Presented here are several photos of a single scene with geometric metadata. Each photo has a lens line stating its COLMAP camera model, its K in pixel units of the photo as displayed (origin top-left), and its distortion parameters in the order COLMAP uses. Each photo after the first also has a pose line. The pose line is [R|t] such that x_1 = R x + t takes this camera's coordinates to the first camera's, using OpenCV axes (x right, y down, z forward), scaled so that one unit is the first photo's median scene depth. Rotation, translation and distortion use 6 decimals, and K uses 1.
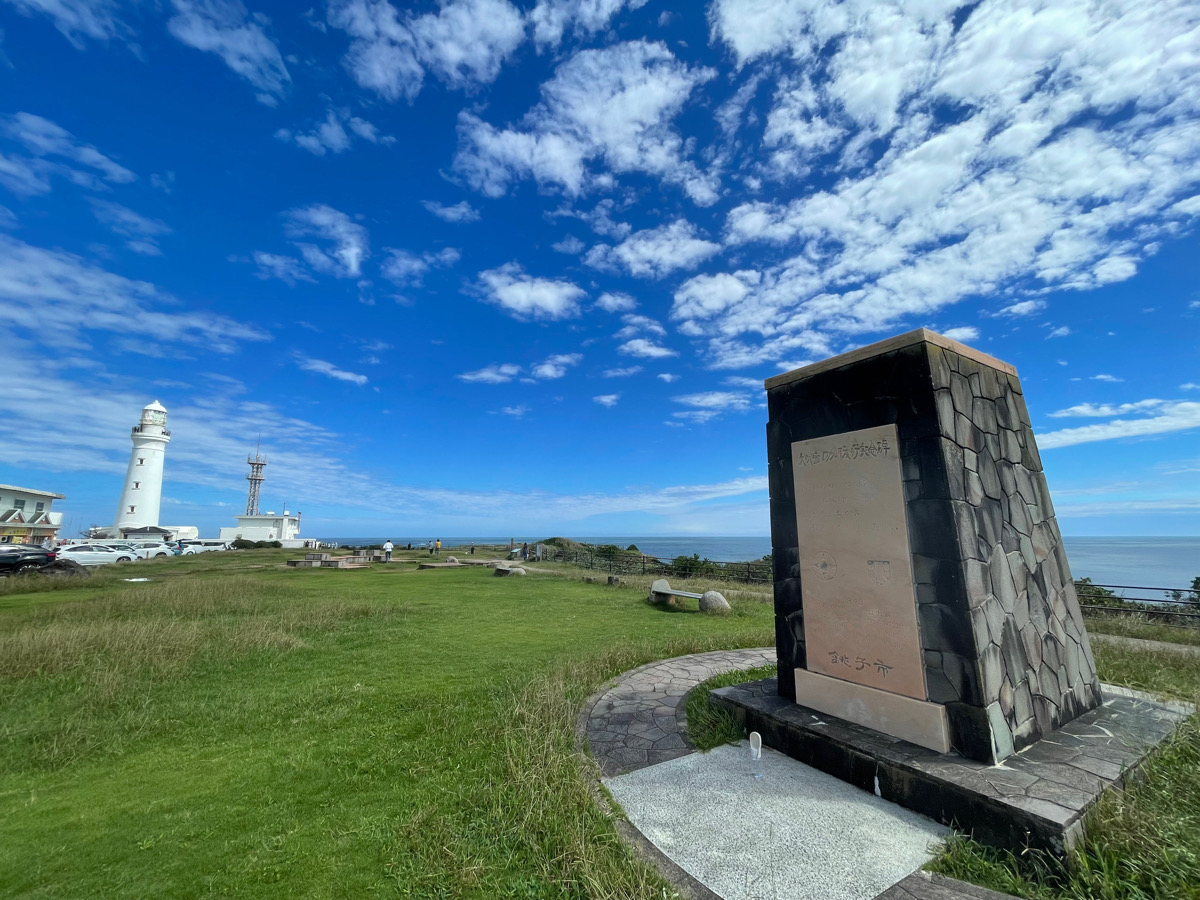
lens RADIAL K [[484.5, 0, 600.0], [0, 484.5, 450.0], [0, 0, 1]] dist [-0.000874, -0.000315]
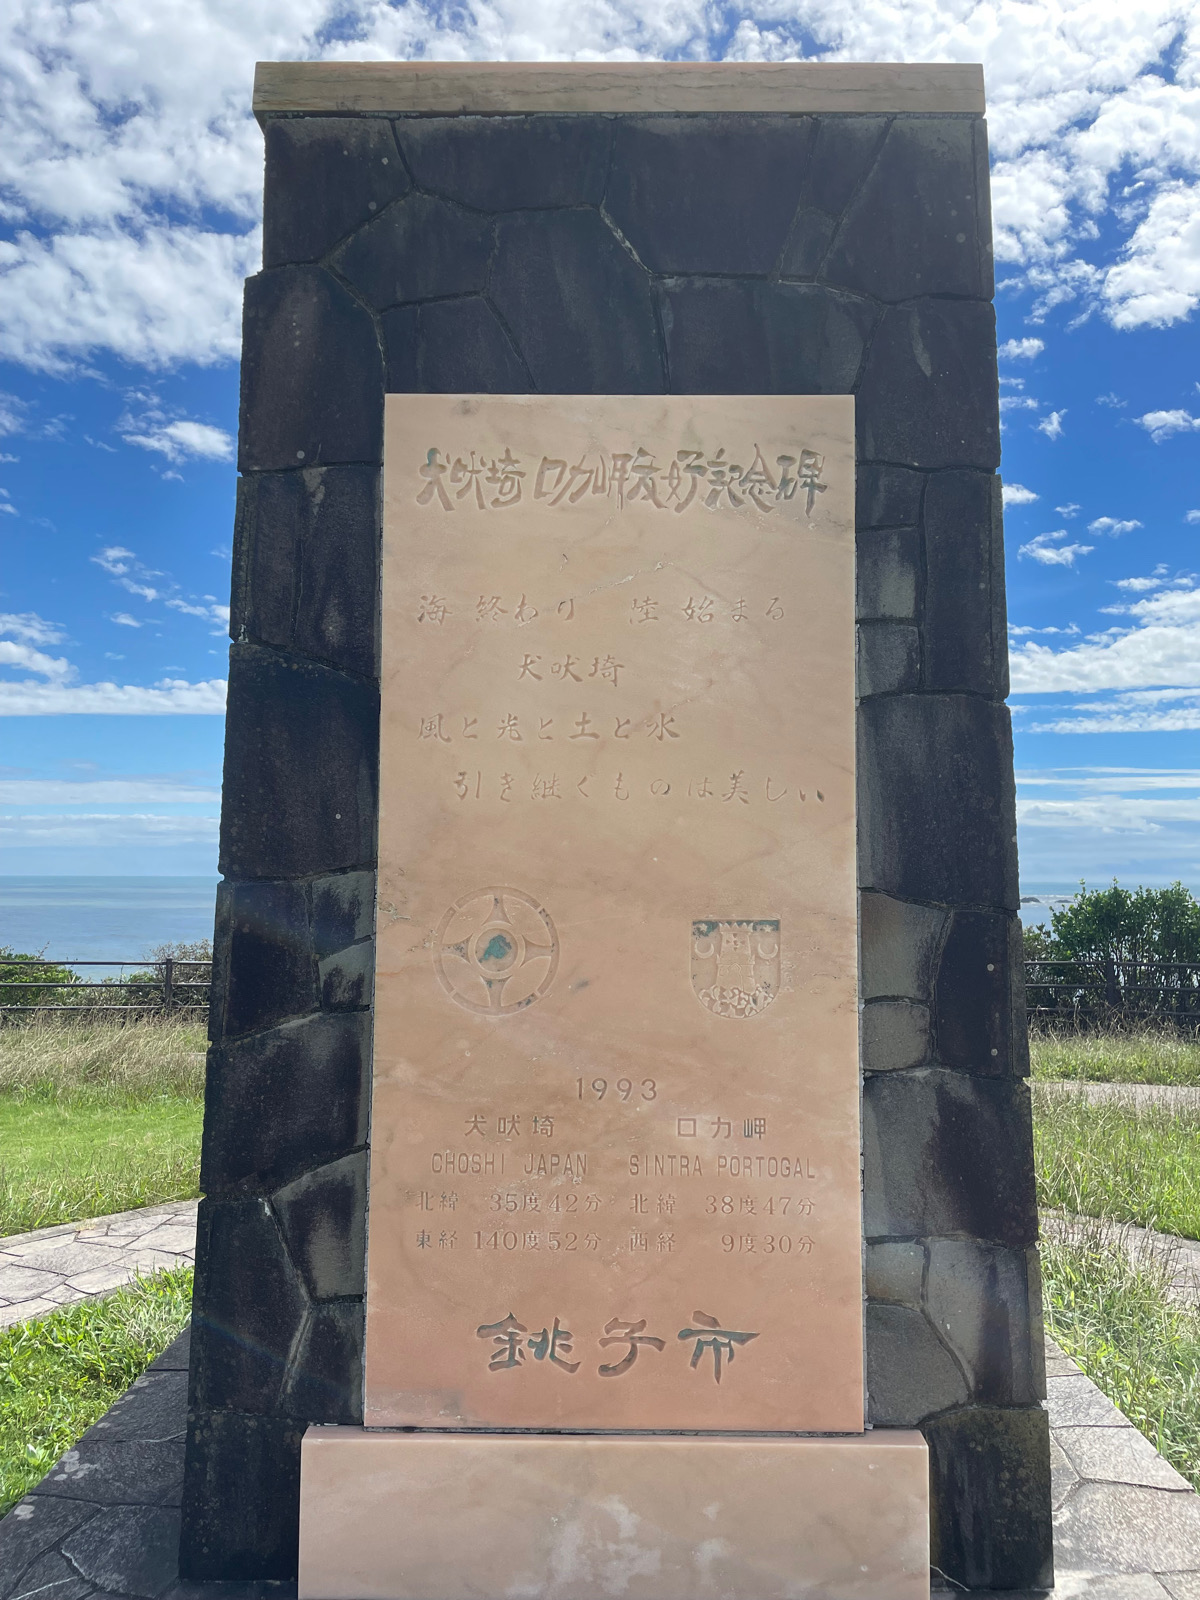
lens RADIAL K [[1198.4, 0, 600.0], [0, 1198.4, 800.0], [0, 0, 1]] dist [0.099439, -0.149270]
pose [[0.531761, 0.062978, 0.844550, 0.005038], [-0.157054, 0.987267, 0.025267, 0.142242], [-0.832204, -0.146076, 0.534881, 0.643738]]
